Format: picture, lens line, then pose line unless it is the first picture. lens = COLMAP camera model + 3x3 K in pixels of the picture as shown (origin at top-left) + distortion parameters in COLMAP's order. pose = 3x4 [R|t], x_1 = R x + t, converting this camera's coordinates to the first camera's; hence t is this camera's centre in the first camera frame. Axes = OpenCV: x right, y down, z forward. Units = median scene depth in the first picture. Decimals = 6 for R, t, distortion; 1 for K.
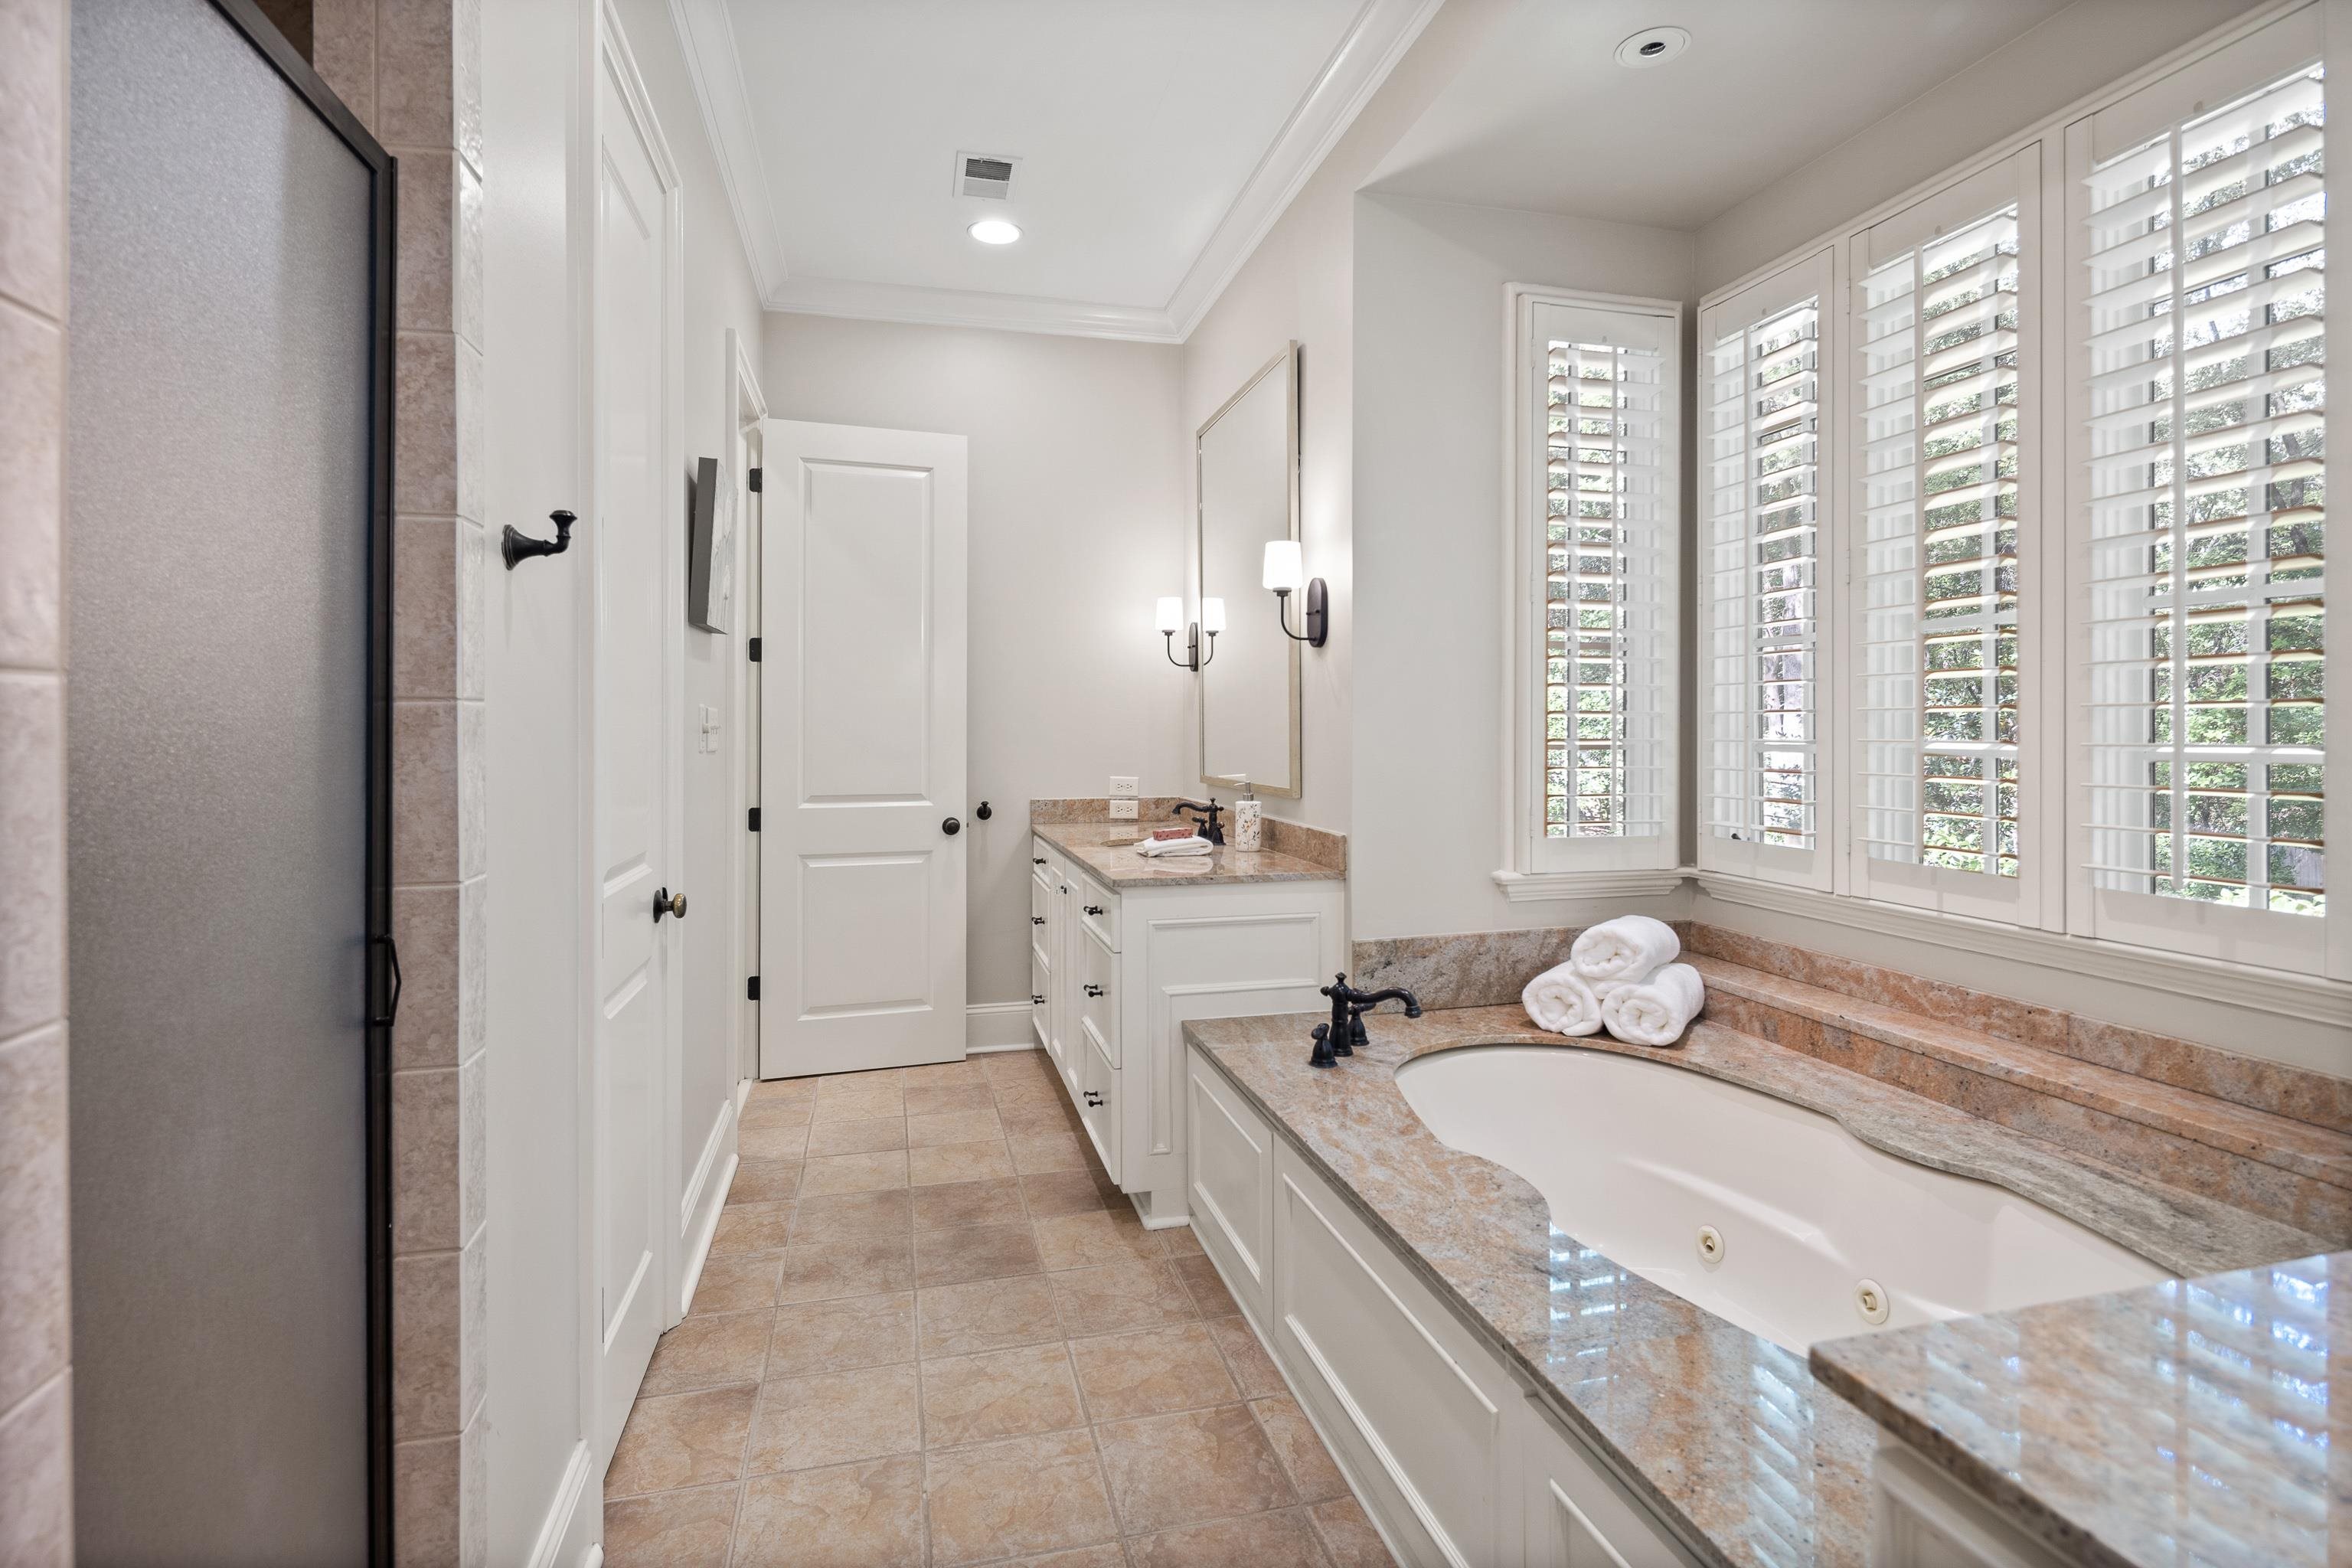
lens RADIAL K [[1135.3, 0, 1183.9], [0, 1135.3, 716.1], [0, 0, 1]] dist [0.000522, -0.000279]
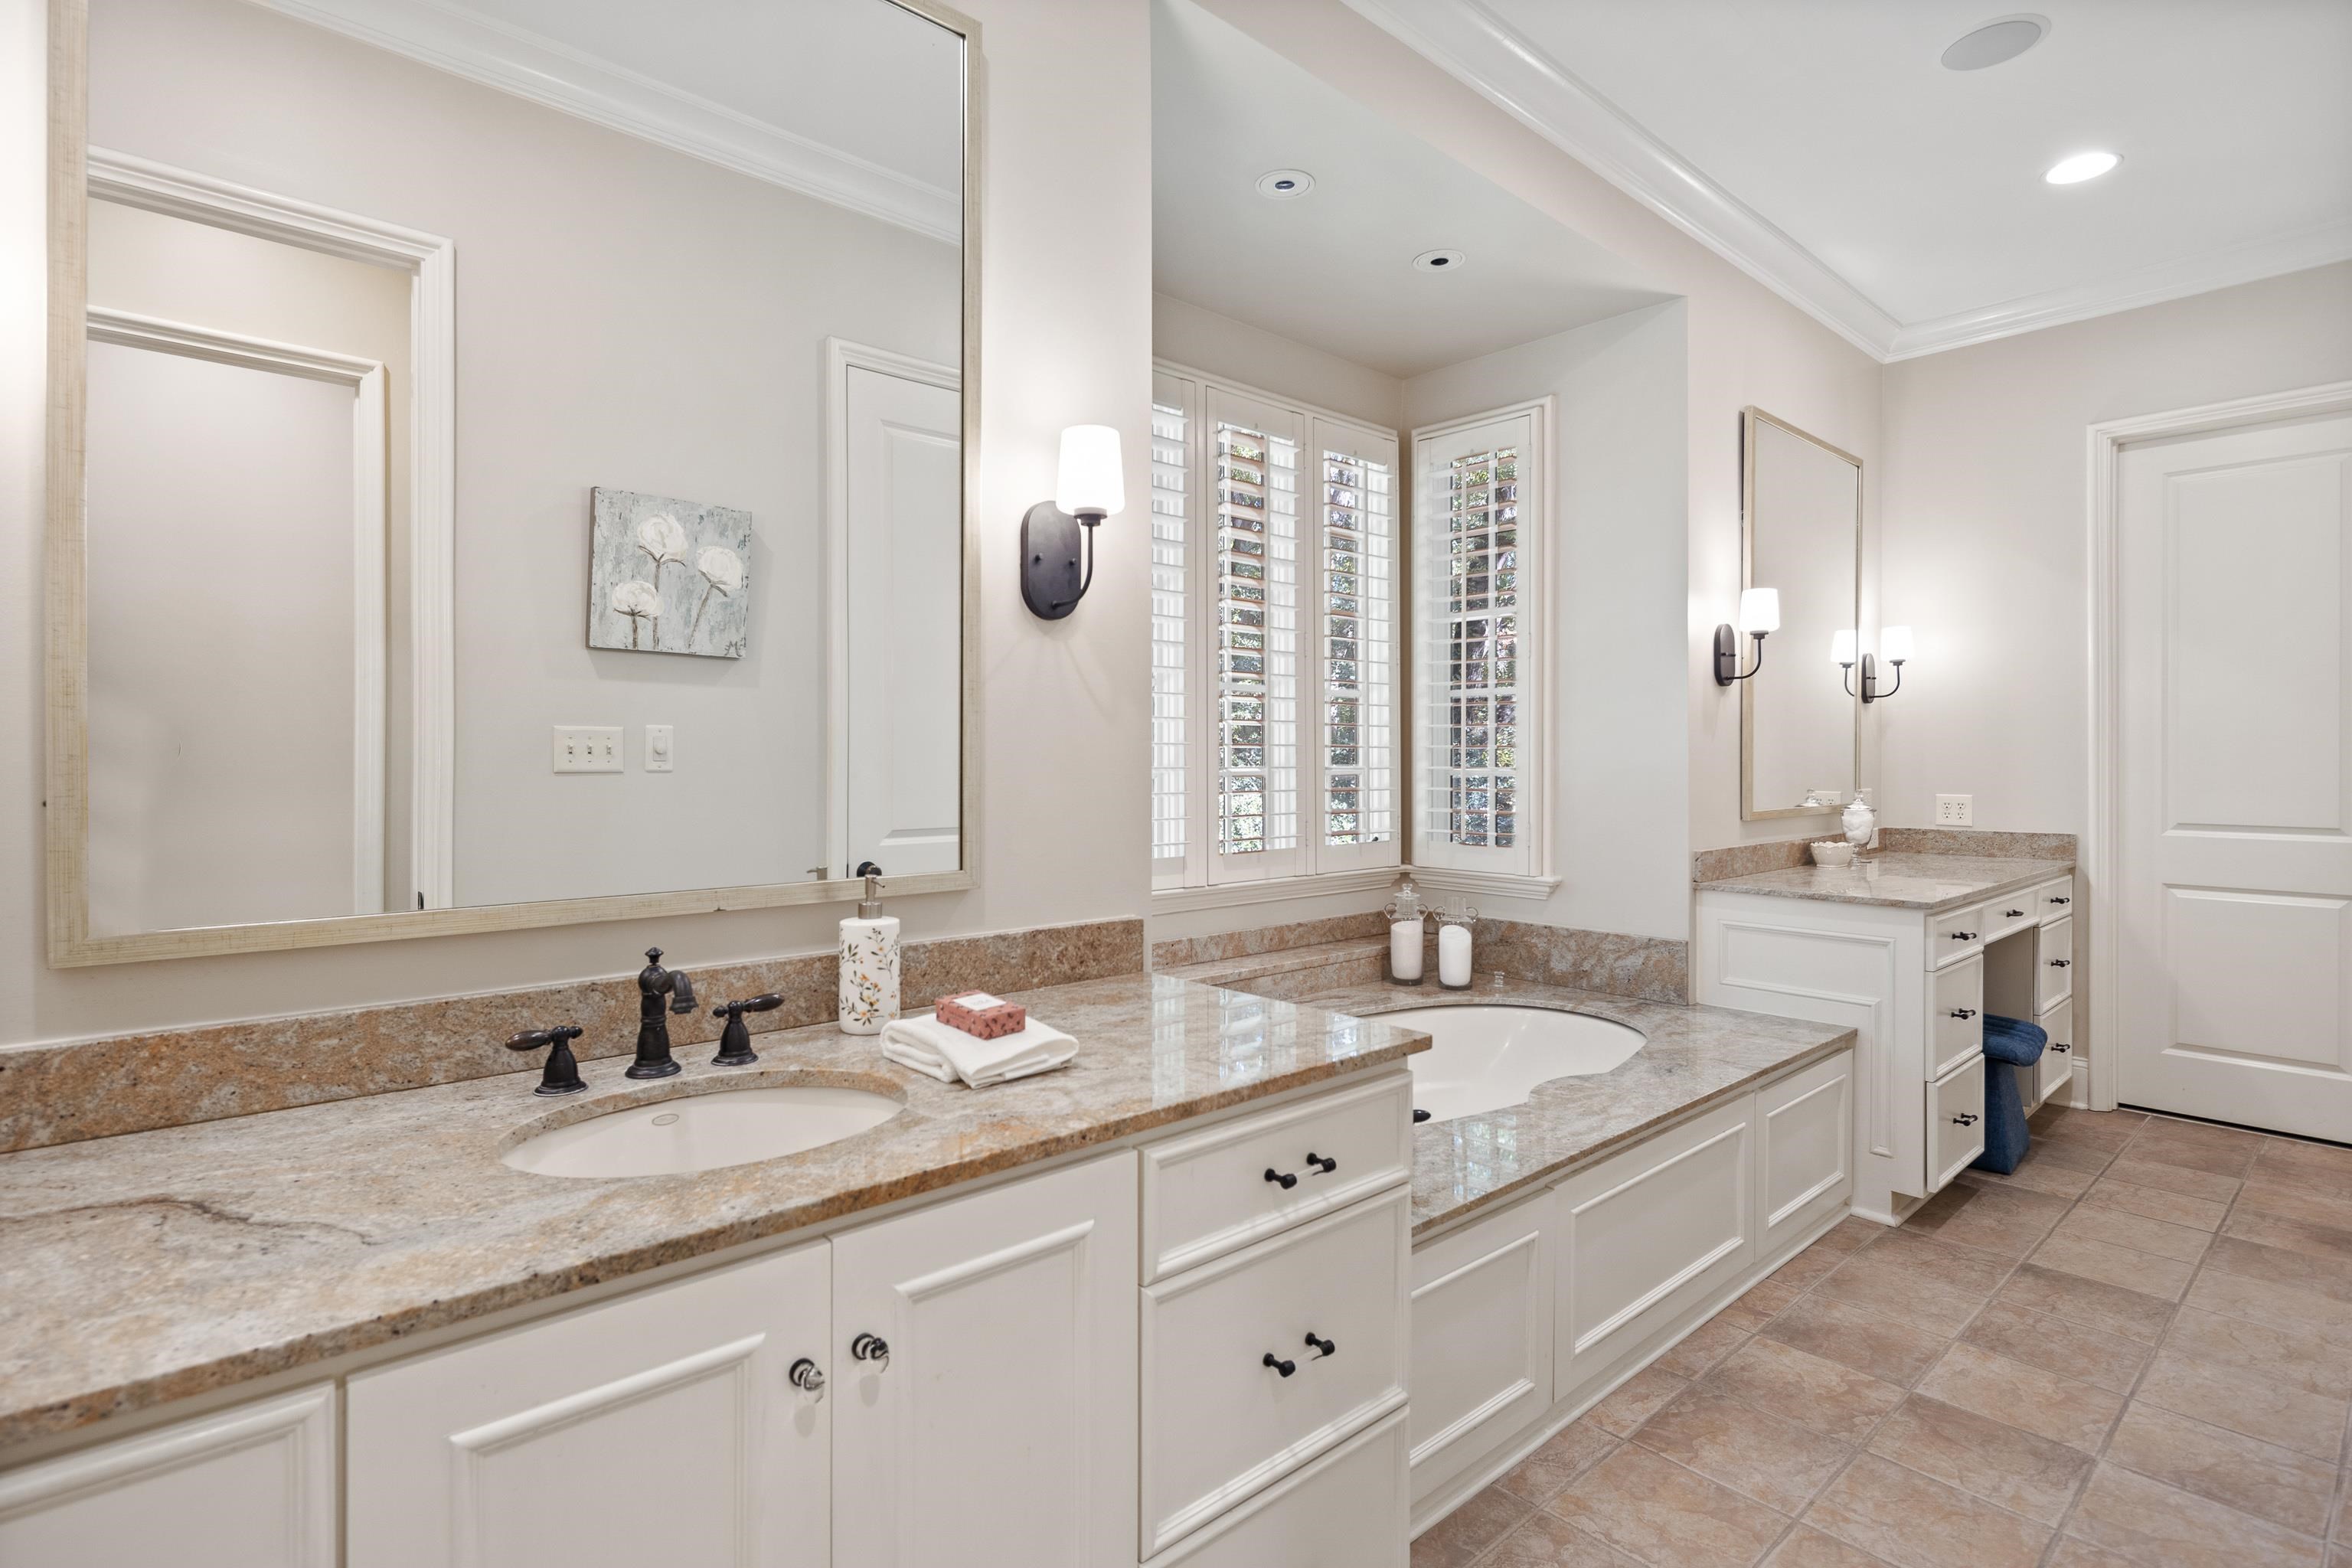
lens RADIAL K [[1135.3, 0, 1173.2], [0, 1135.3, 771.4], [0, 0, 1]] dist [0.000522, -0.000279]
pose [[-0.446756, -0.005360, 0.894640, -0.669276], [-0.000747, 0.999984, 0.005619, 0.022129], [-0.894655, 0.001842, -0.446753, 1.853525]]
